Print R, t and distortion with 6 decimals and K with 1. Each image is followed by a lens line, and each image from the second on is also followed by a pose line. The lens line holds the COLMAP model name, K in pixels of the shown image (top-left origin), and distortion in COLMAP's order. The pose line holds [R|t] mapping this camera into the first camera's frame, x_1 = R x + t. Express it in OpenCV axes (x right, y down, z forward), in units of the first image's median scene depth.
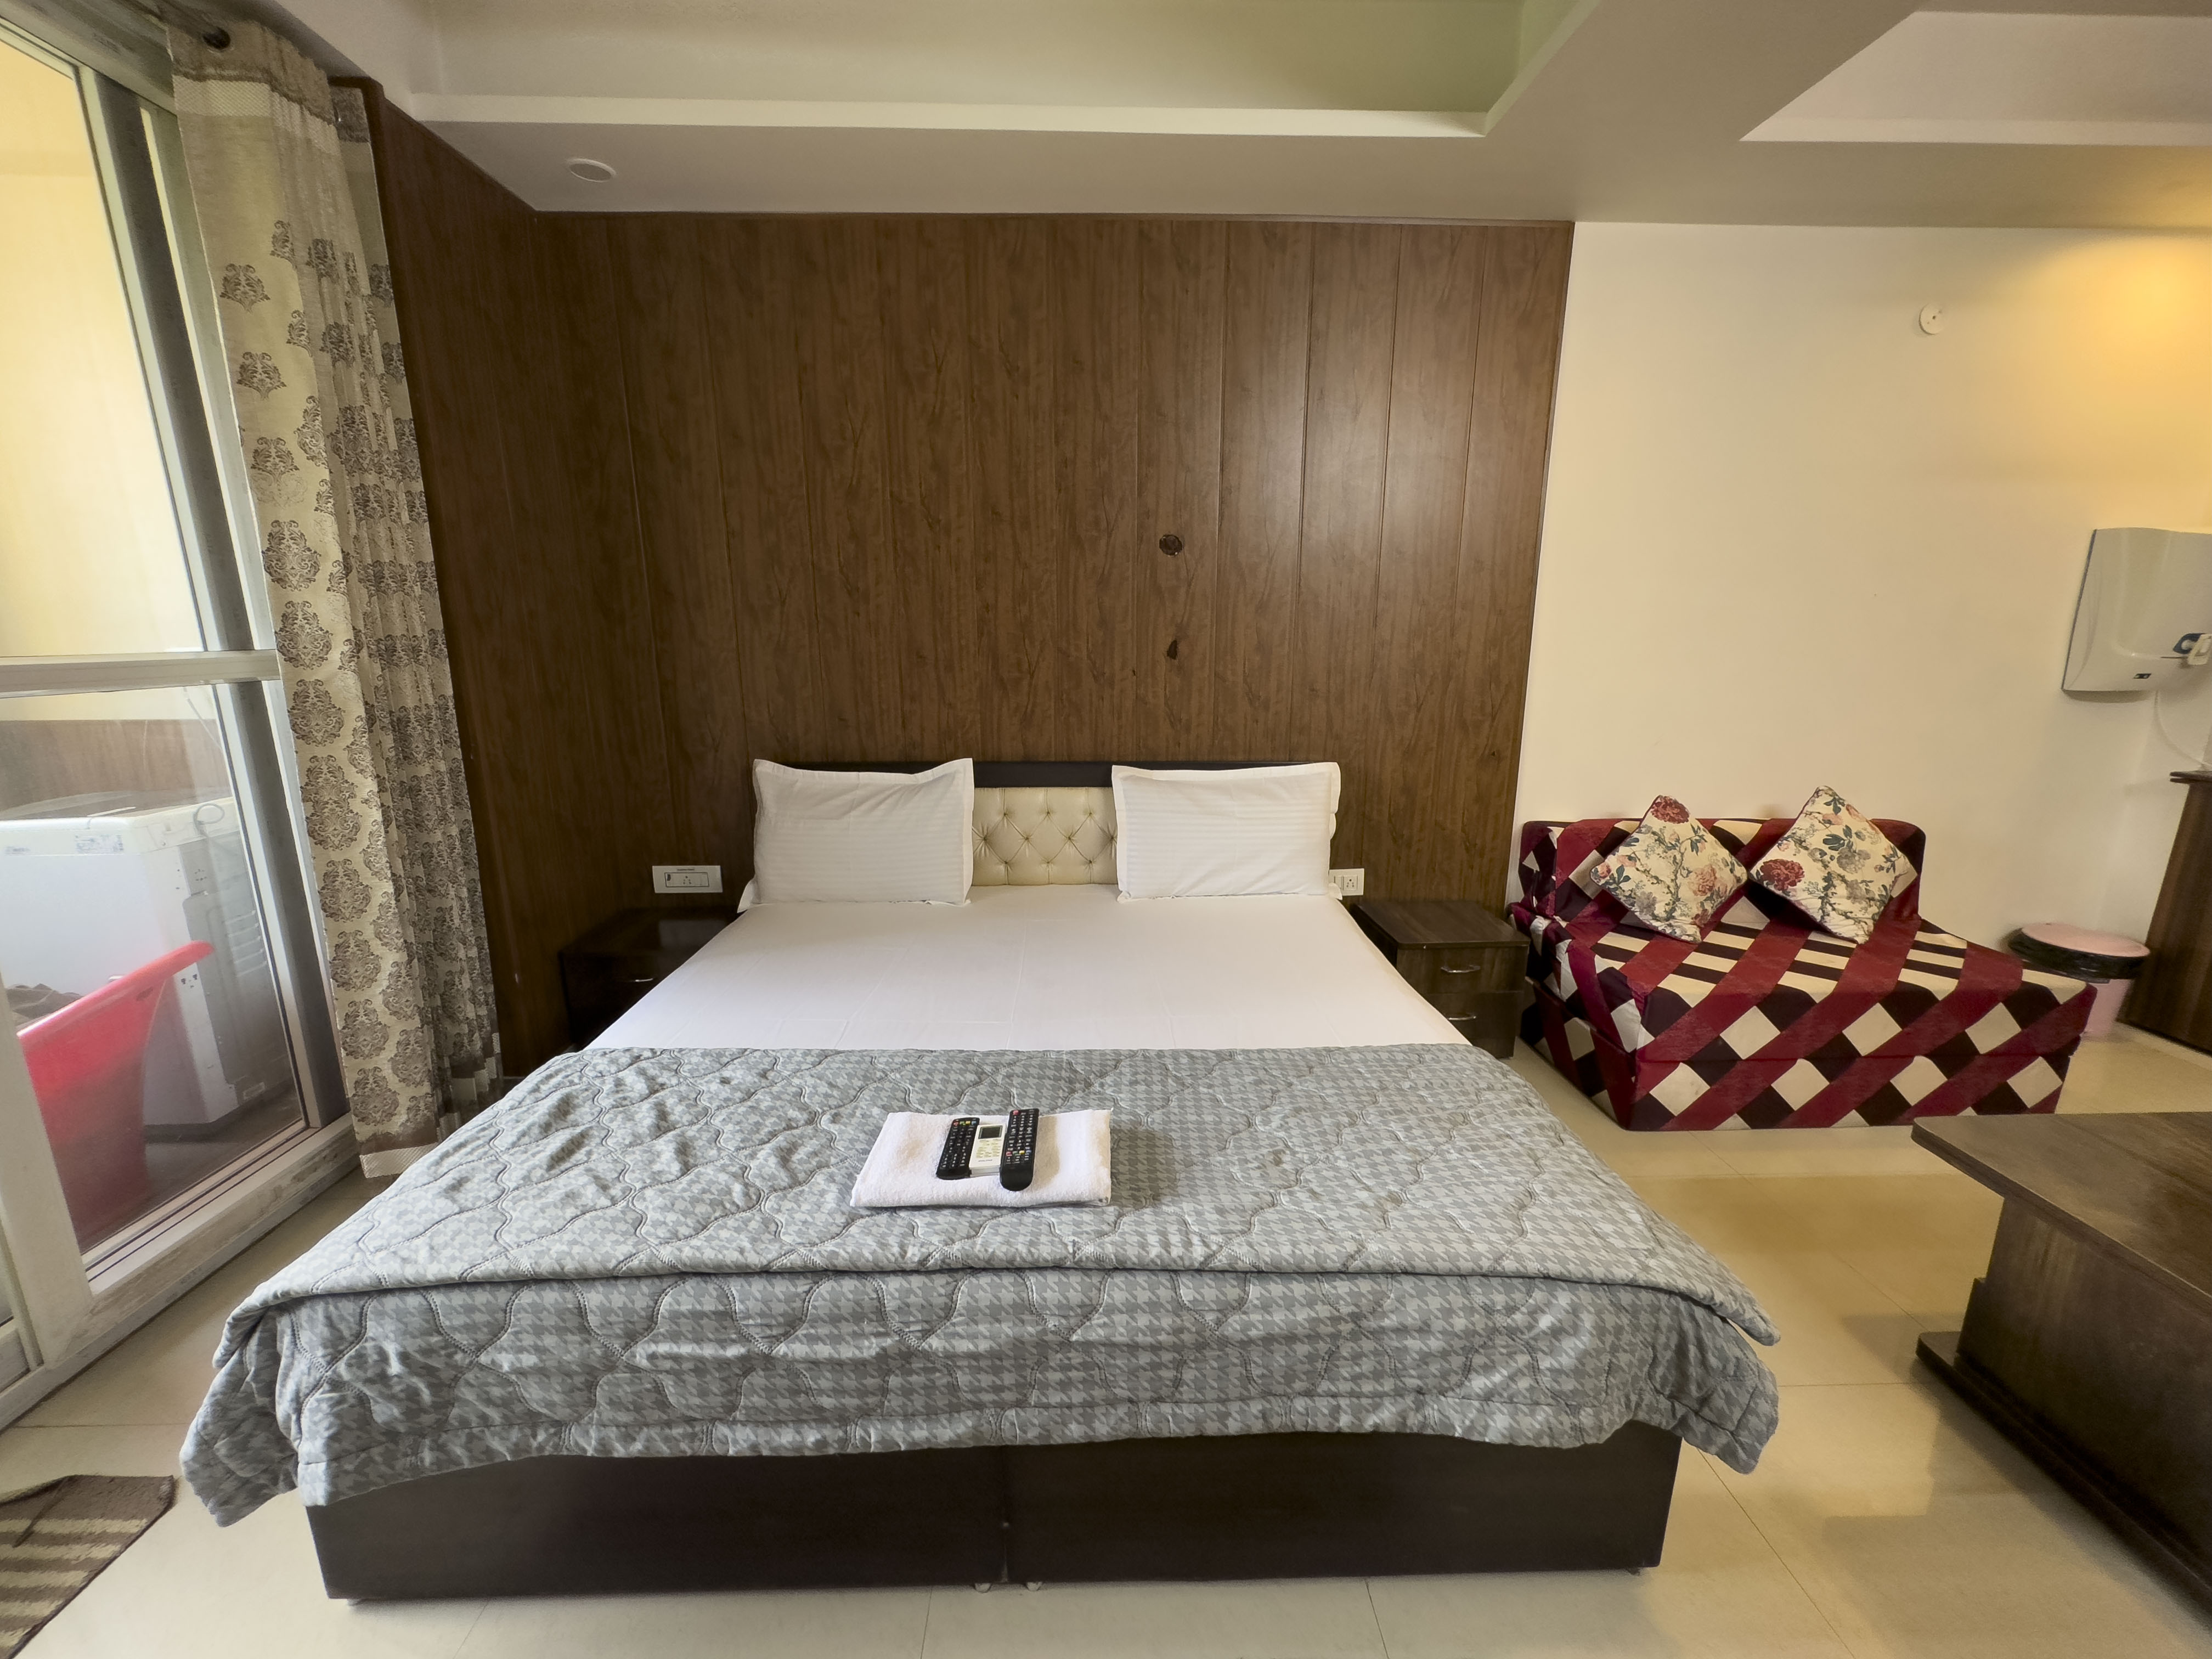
lens RADIAL K [[875.1, 0, 1106.0], [0, 875.1, 829.5], [0, 0, 1]] dist [-0.003273, 0.000109]
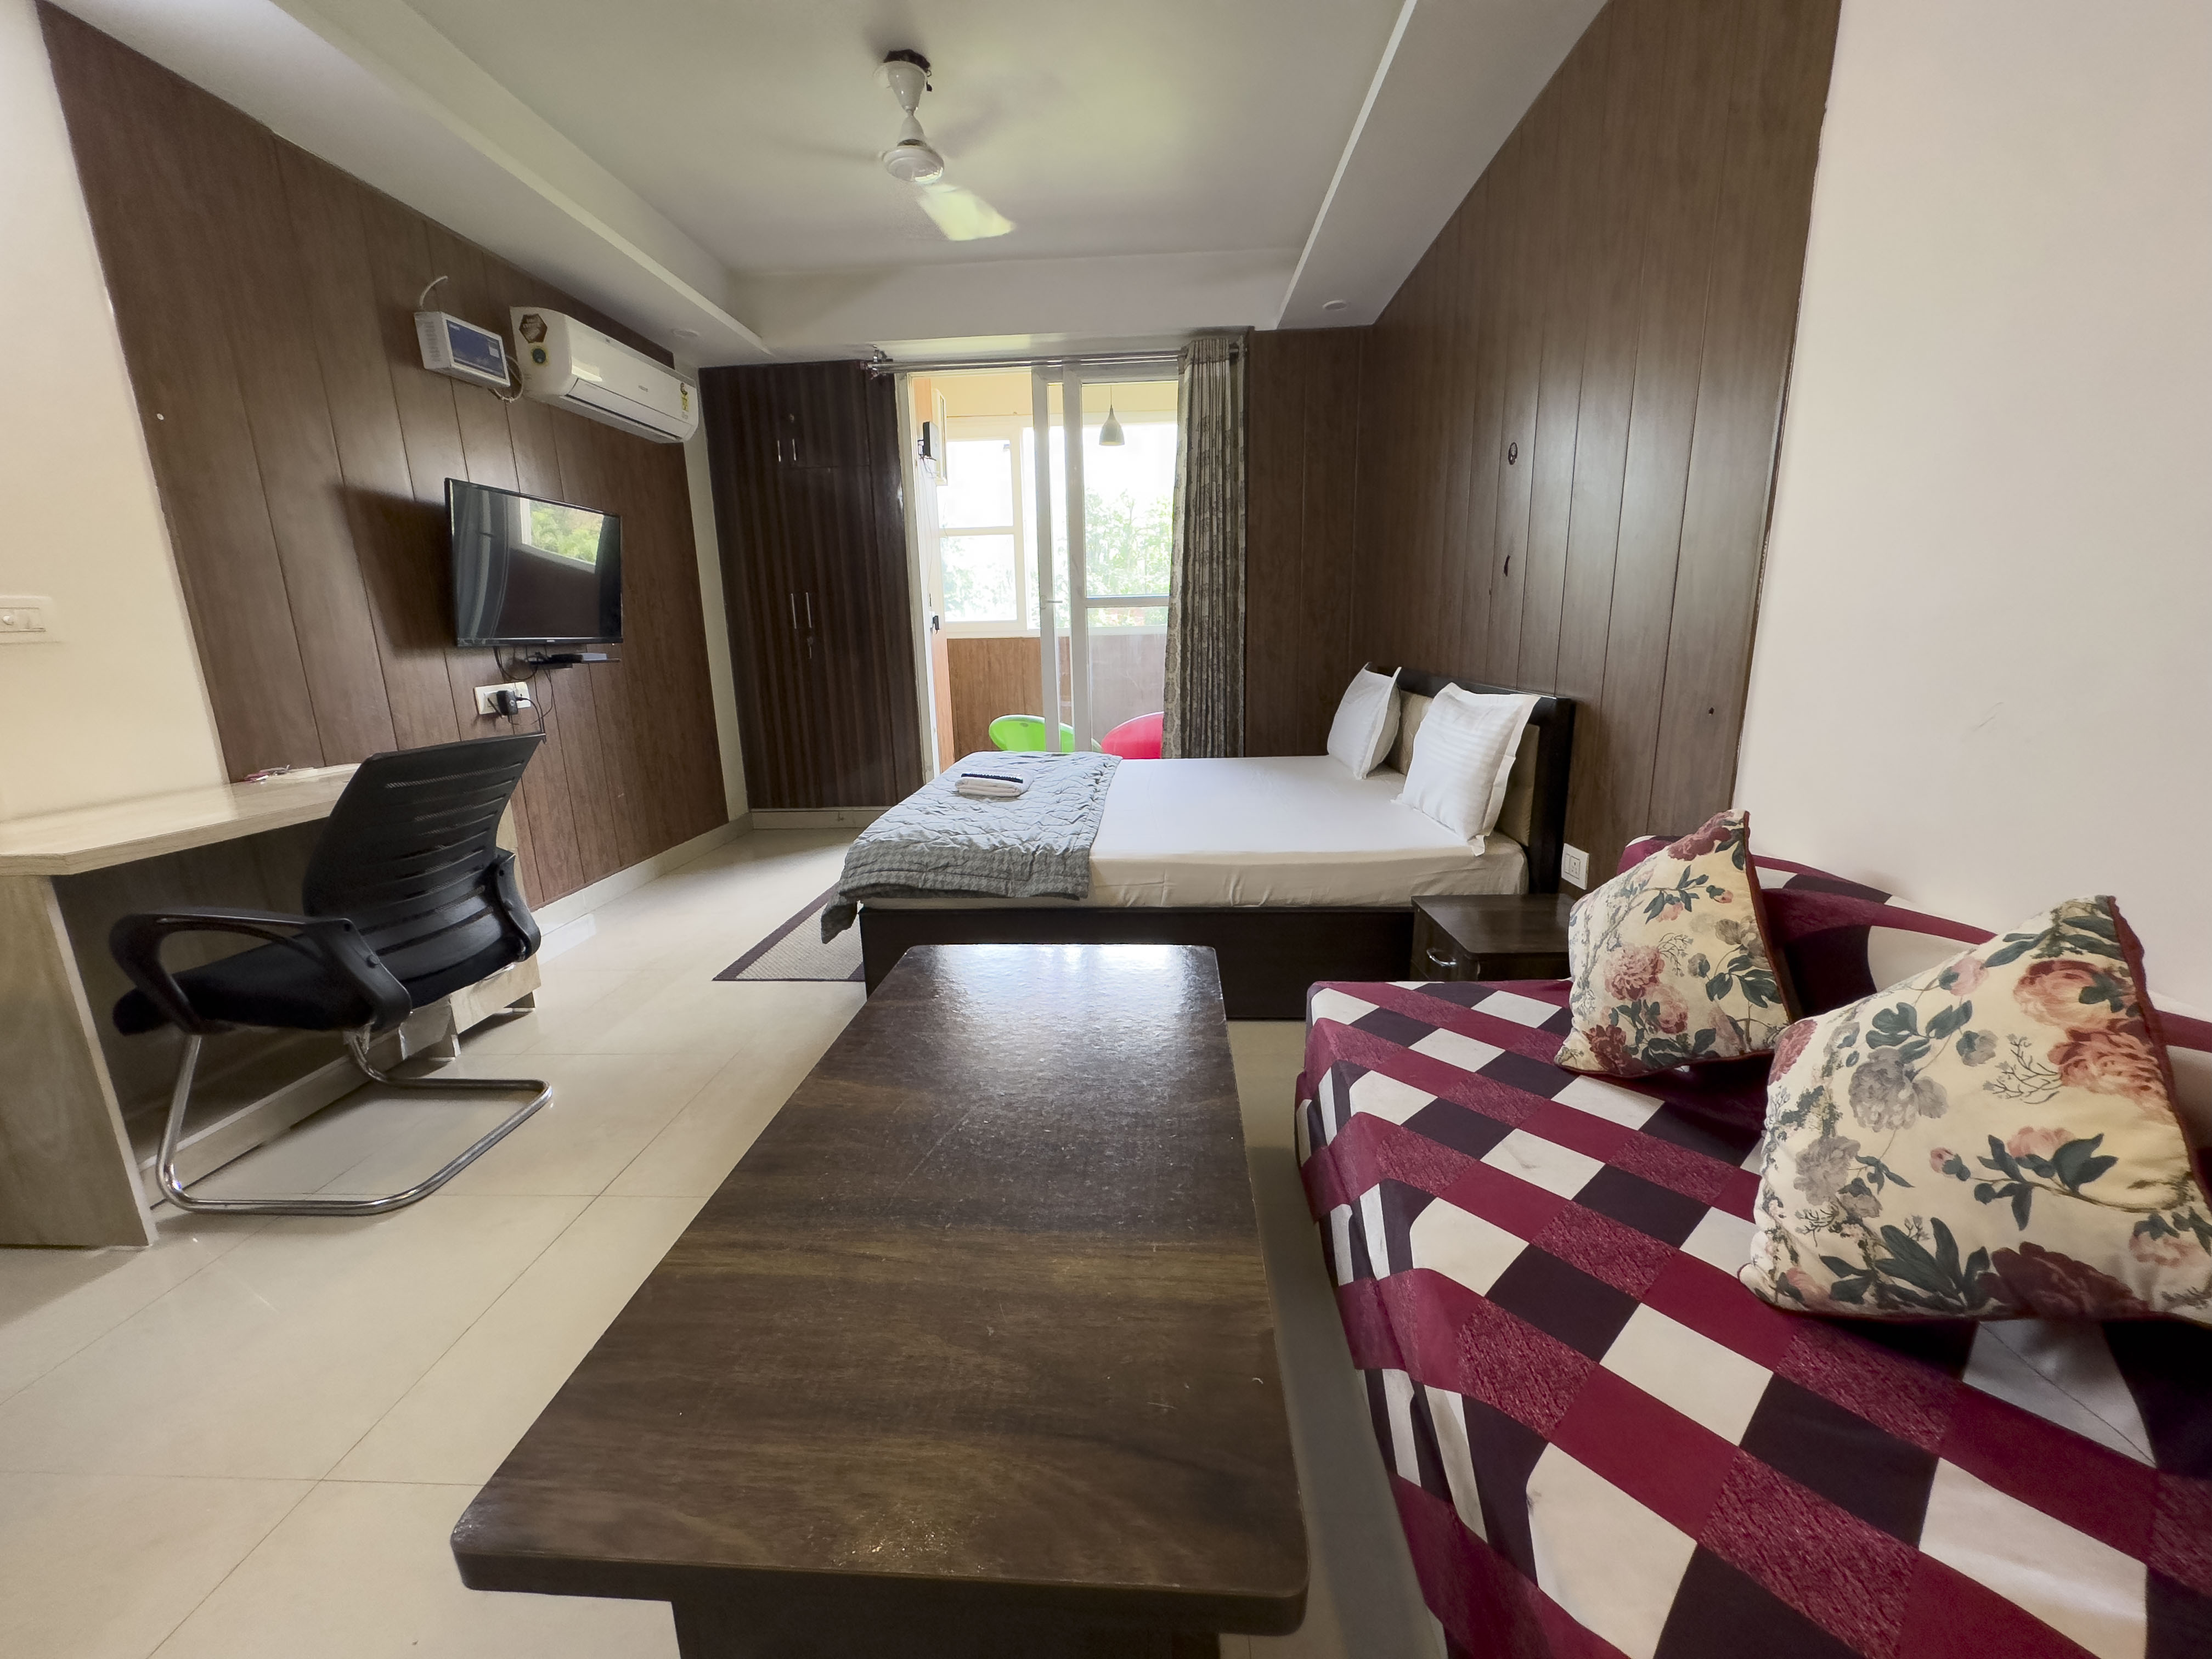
lens RADIAL K [[875.1, 0, 1106.0], [0, 875.1, 829.5], [0, 0, 1]] dist [-0.003273, 0.000109]
pose [[-0.071764, 0.224343, -0.971864, 1.102360], [-0.200391, 0.951266, 0.234385, -0.070521], [0.977084, 0.211573, -0.023311, 0.666567]]
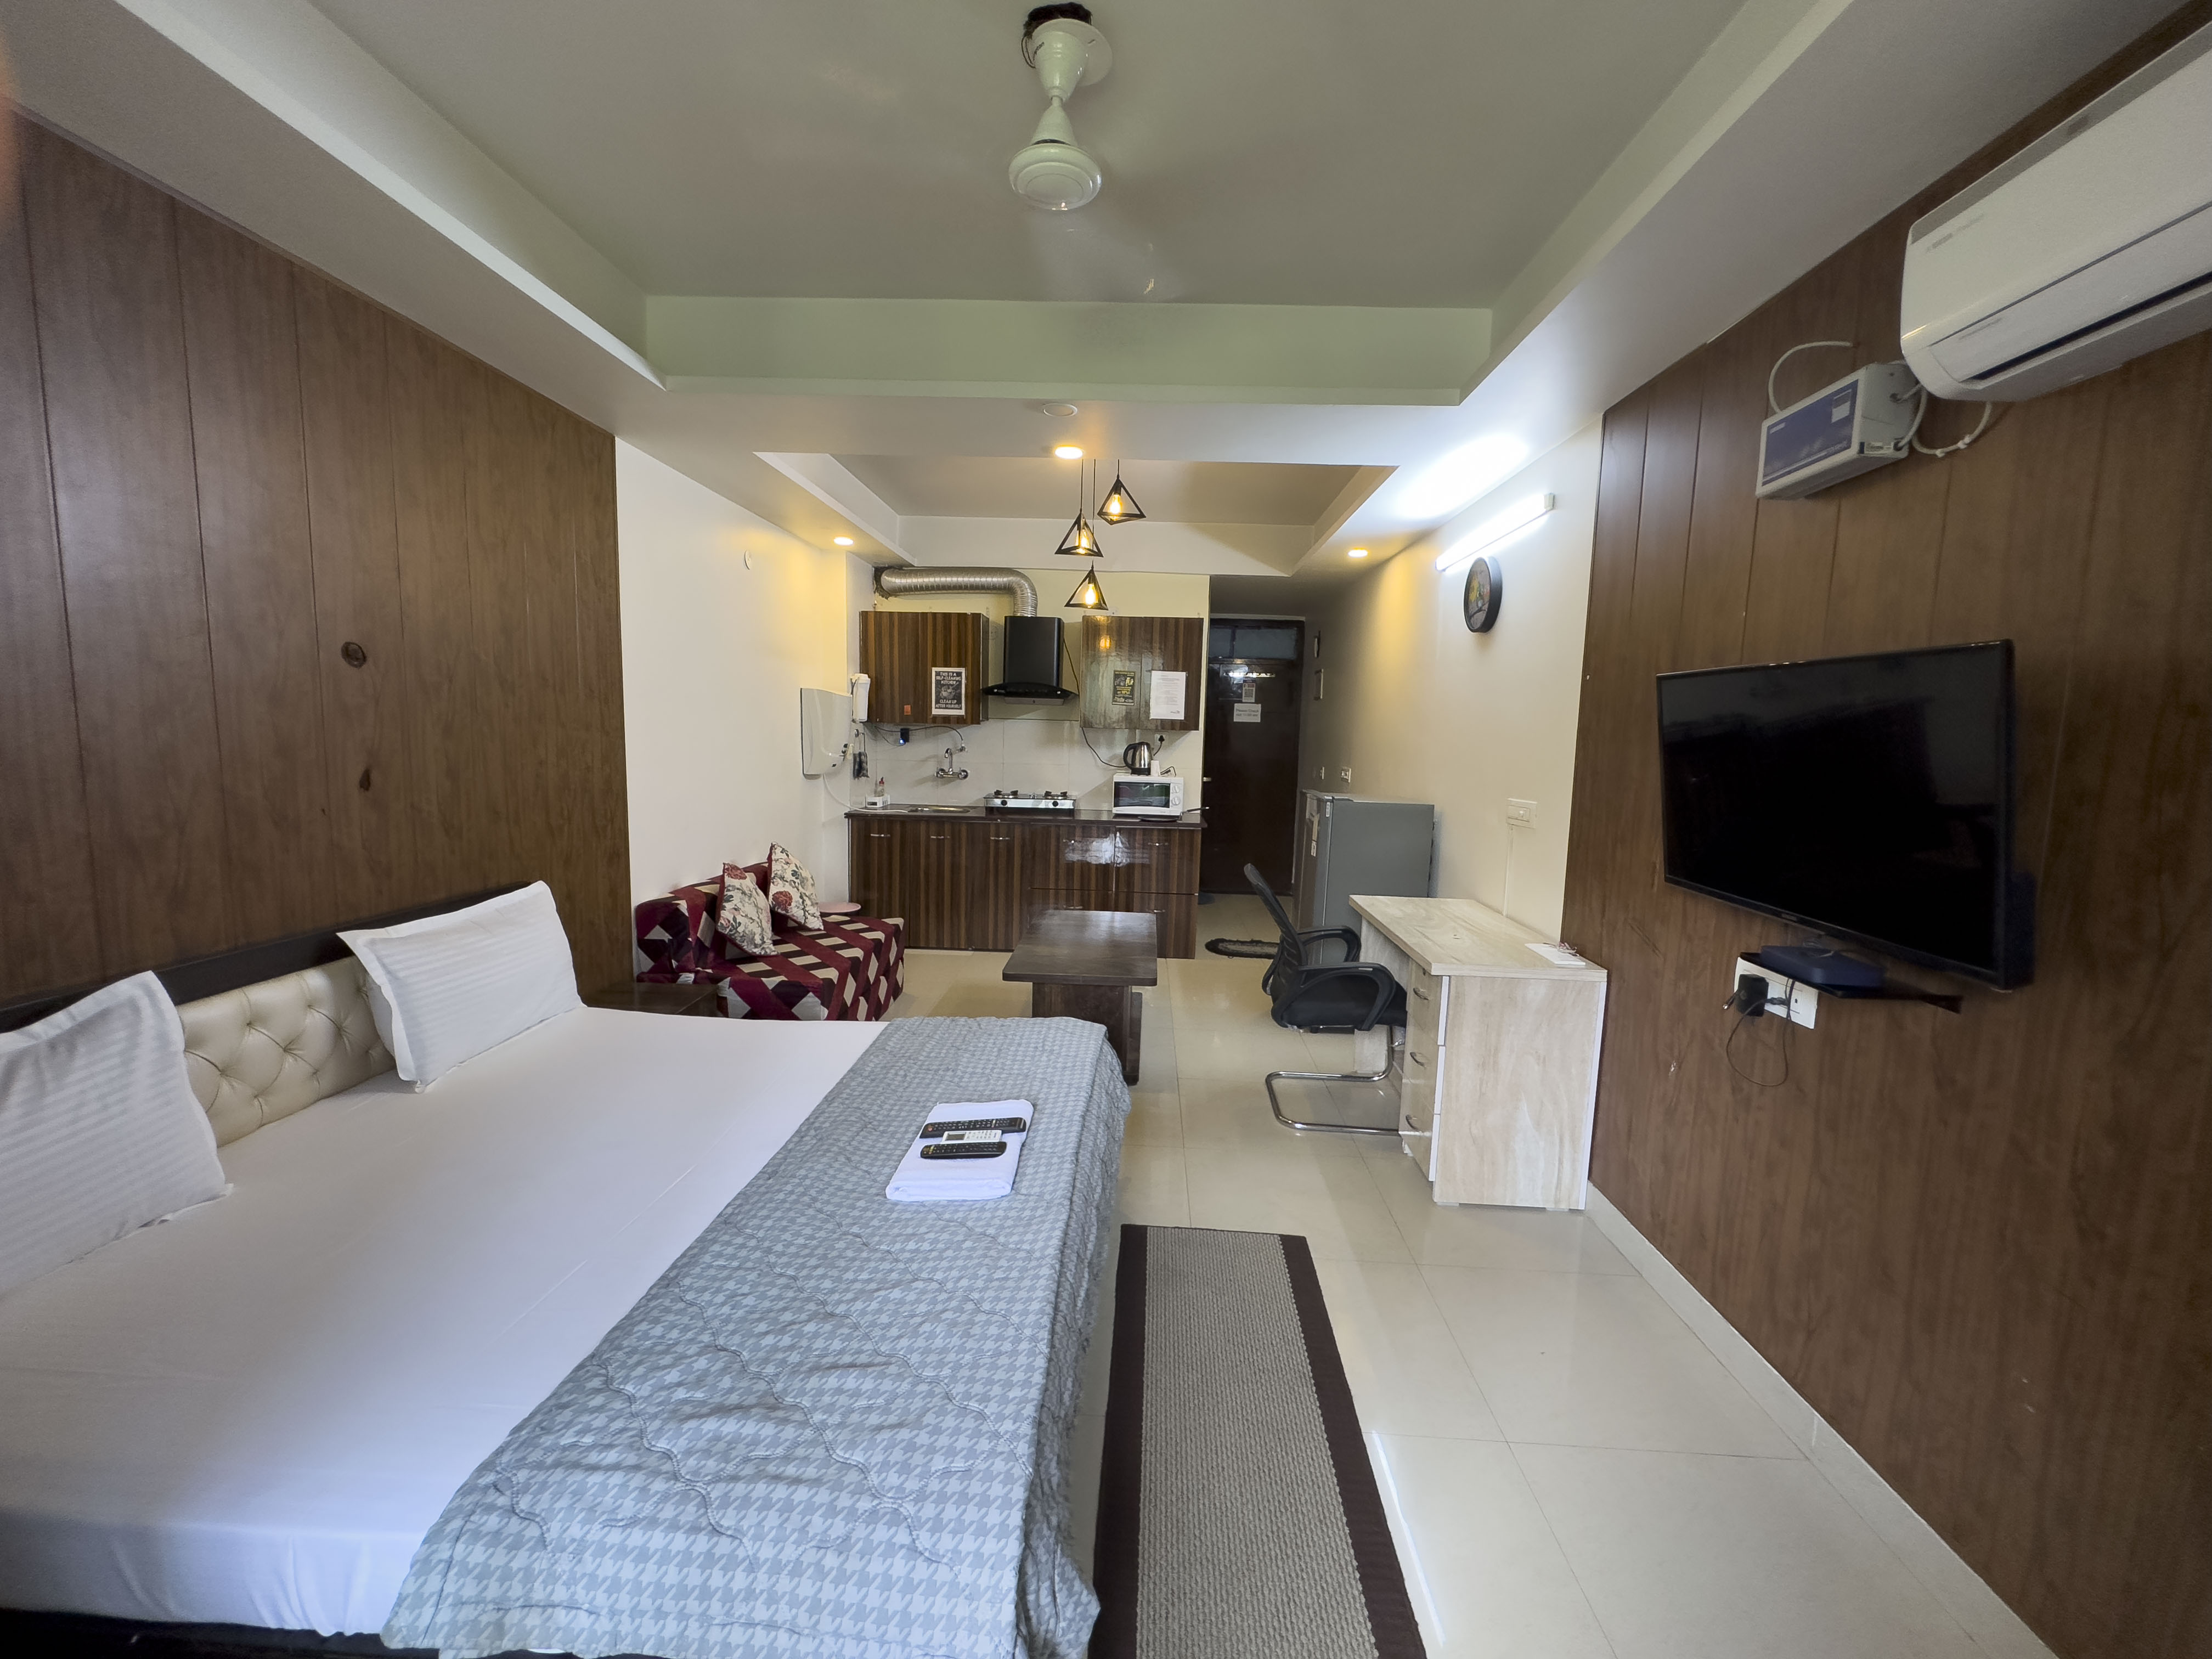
lens RADIAL K [[875.1, 0, 1106.0], [0, 875.1, 829.5], [0, 0, 1]] dist [-0.003273, 0.000109]
pose [[0.068541, -0.110769, 0.991480, -0.699944], [0.196675, 0.975814, 0.095423, -0.104548], [-0.978070, 0.188459, 0.088669, 0.268077]]
